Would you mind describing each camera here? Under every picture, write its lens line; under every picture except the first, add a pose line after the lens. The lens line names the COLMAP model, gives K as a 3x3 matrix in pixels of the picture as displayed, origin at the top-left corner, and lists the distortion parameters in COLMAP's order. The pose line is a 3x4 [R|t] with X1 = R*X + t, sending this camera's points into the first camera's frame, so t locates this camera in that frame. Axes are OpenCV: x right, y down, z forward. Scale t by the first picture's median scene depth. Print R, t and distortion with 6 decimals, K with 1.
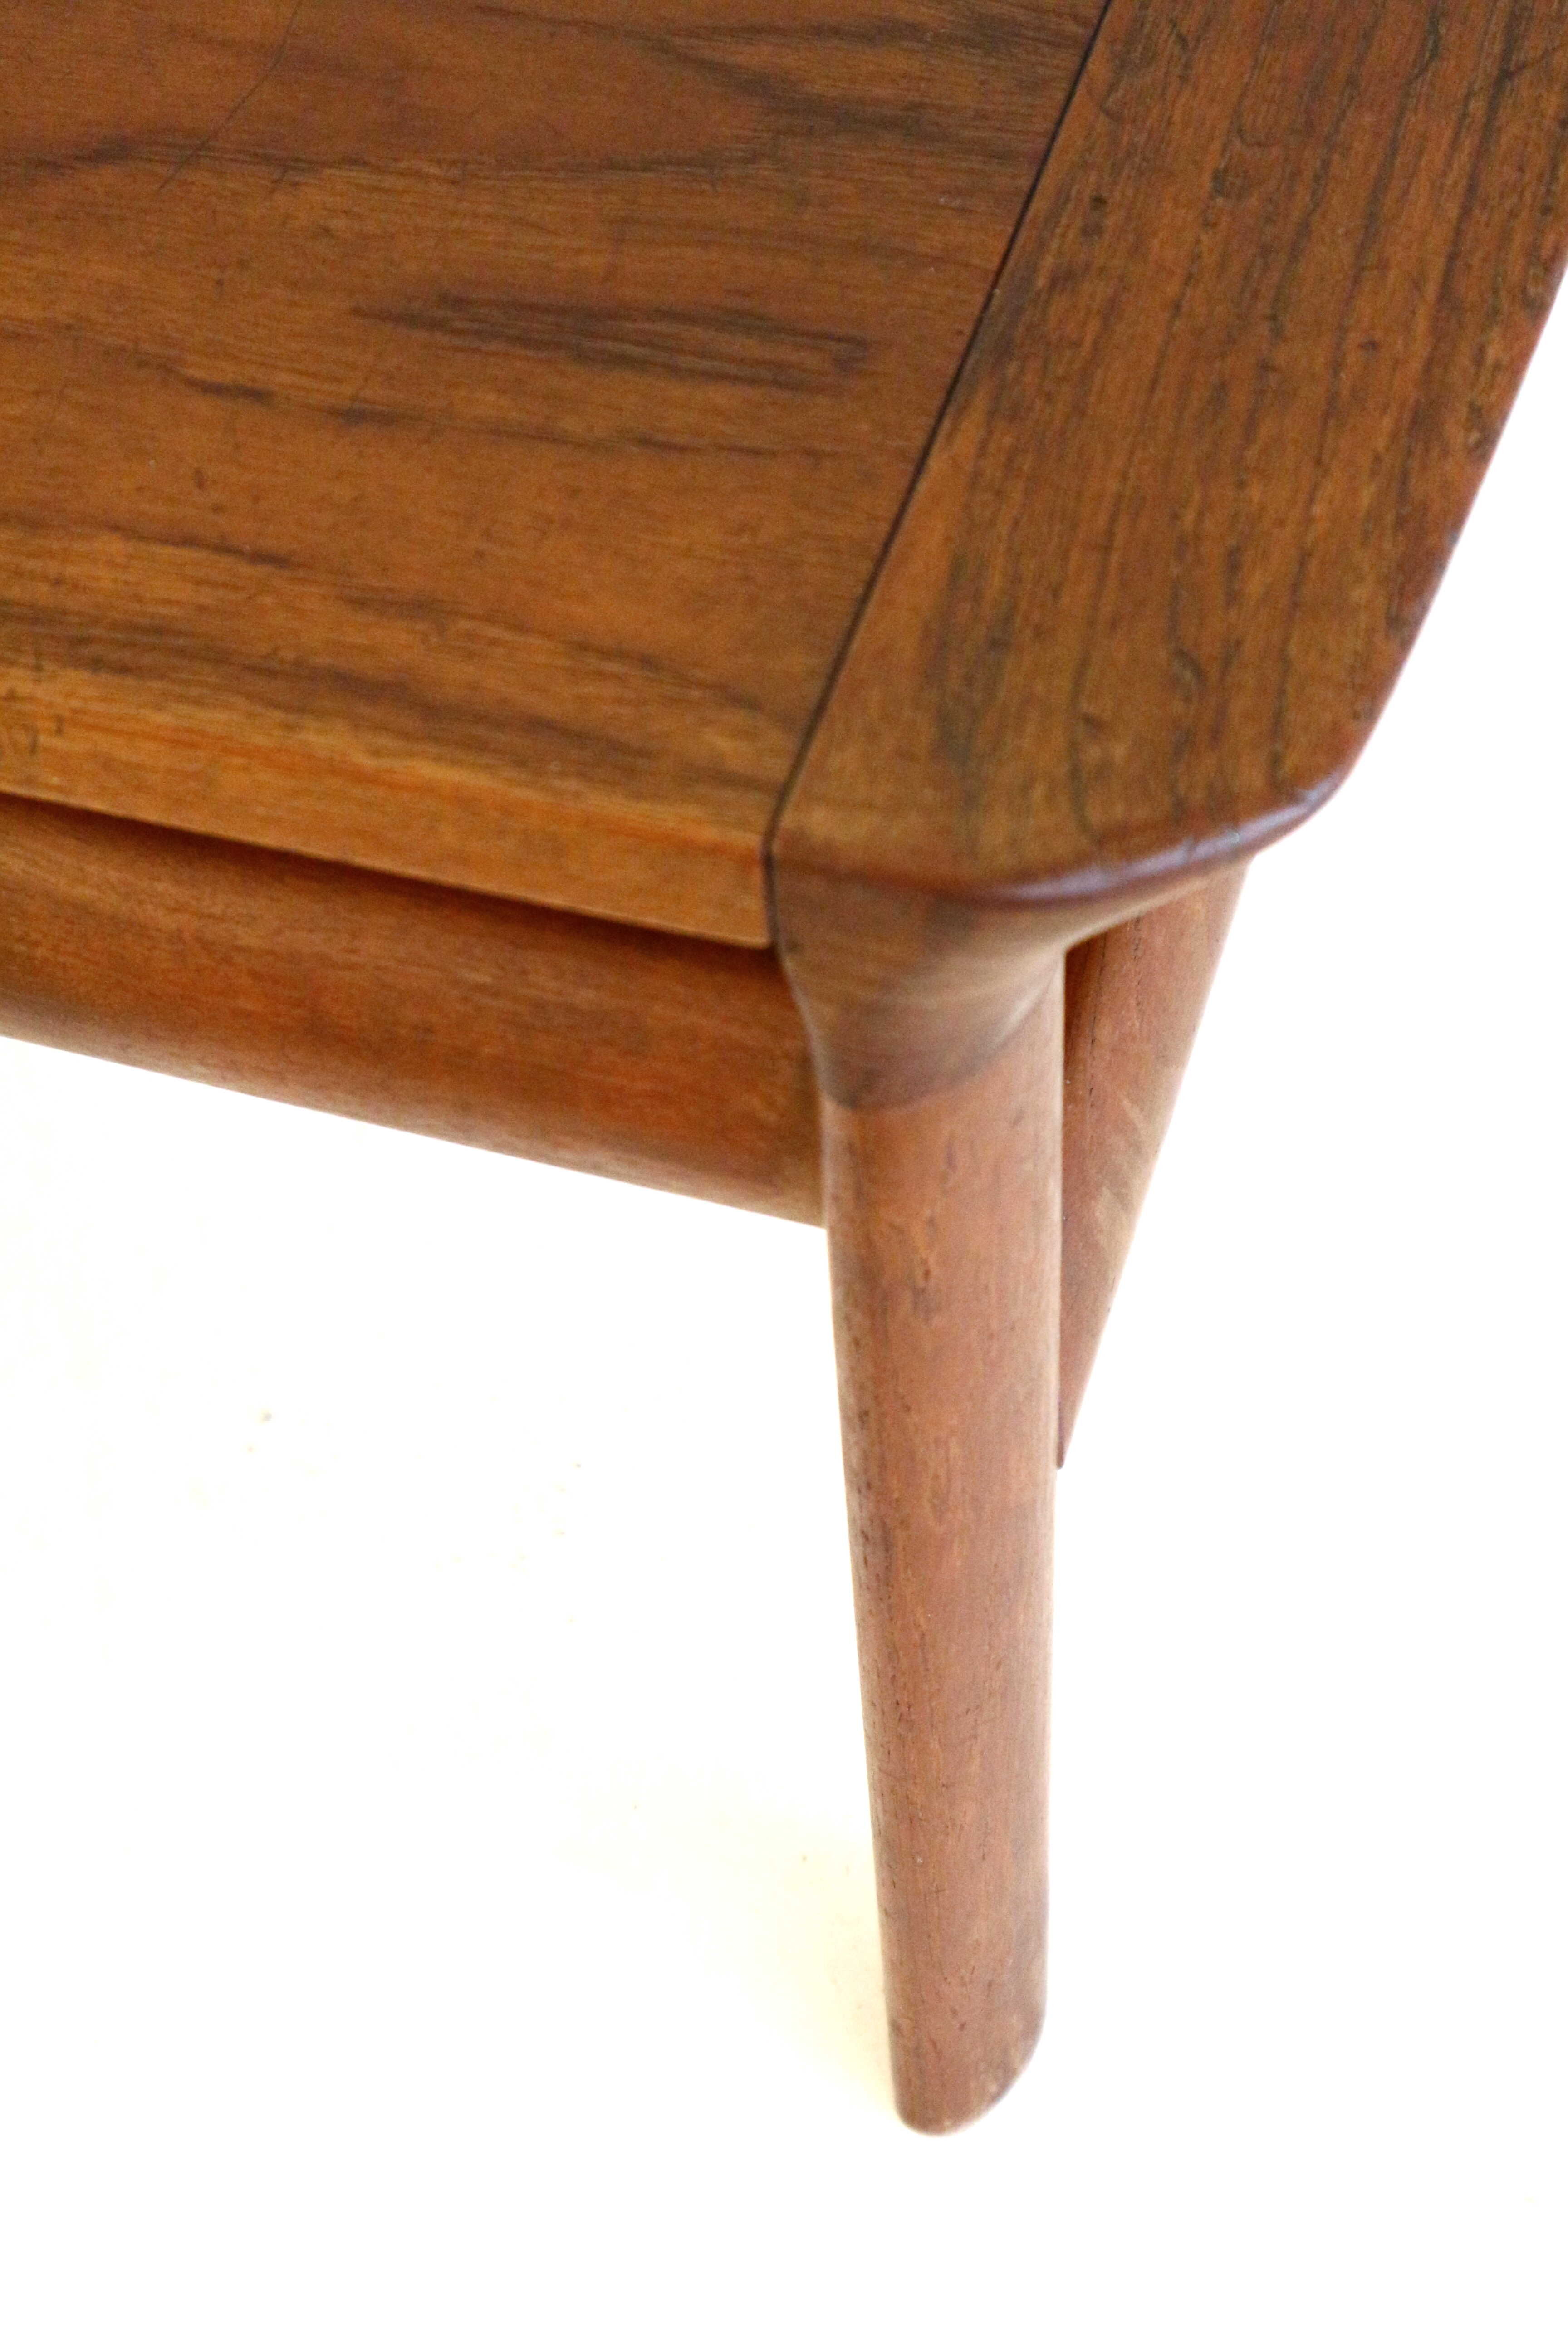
lens RADIAL K [[3757.7, 0, 784.0], [0, 3757.7, 1176.0], [0, 0, 1]] dist [0.015635, 0.187597]
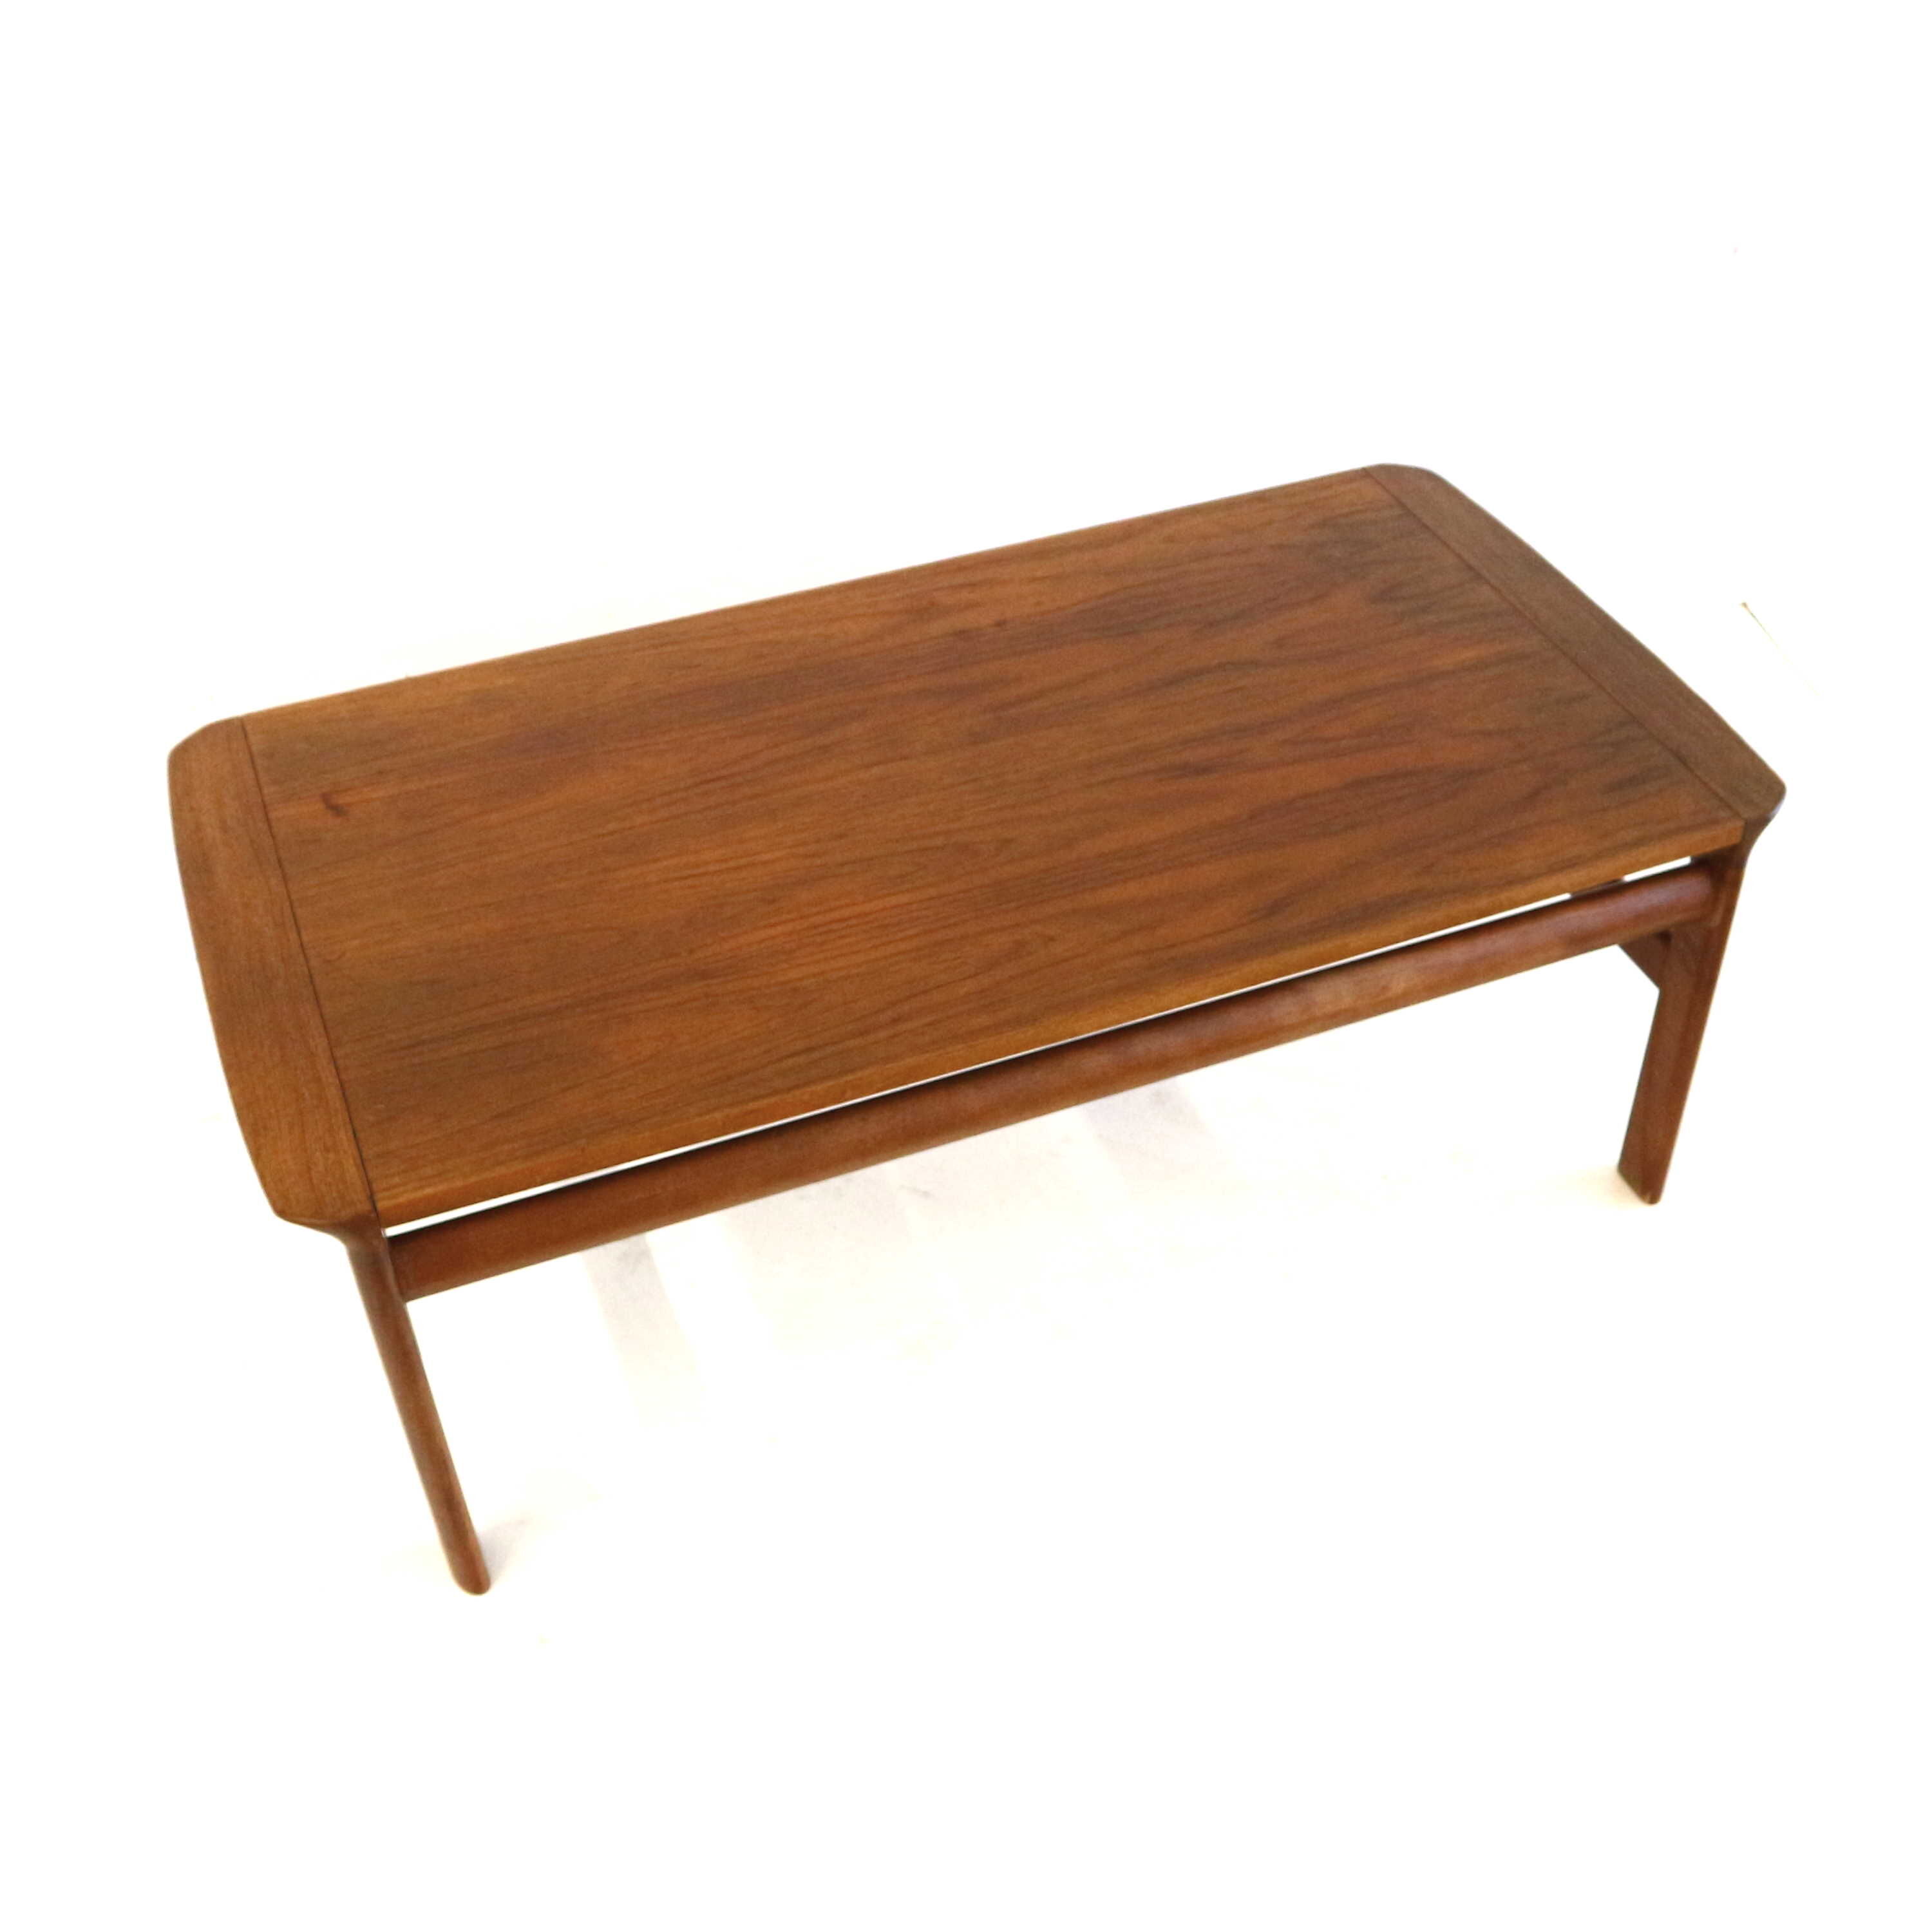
lens RADIAL K [[2283.7, 0, 962.2], [0, 2283.7, 1068.1], [0, 0, 1]] dist [-0.087103, -0.270673]
pose [[0.773670, -0.401618, 0.490038, -2.861351], [0.507622, 0.855746, -0.100093, -0.017894], [-0.379149, 0.326193, 0.865936, -1.574199]]
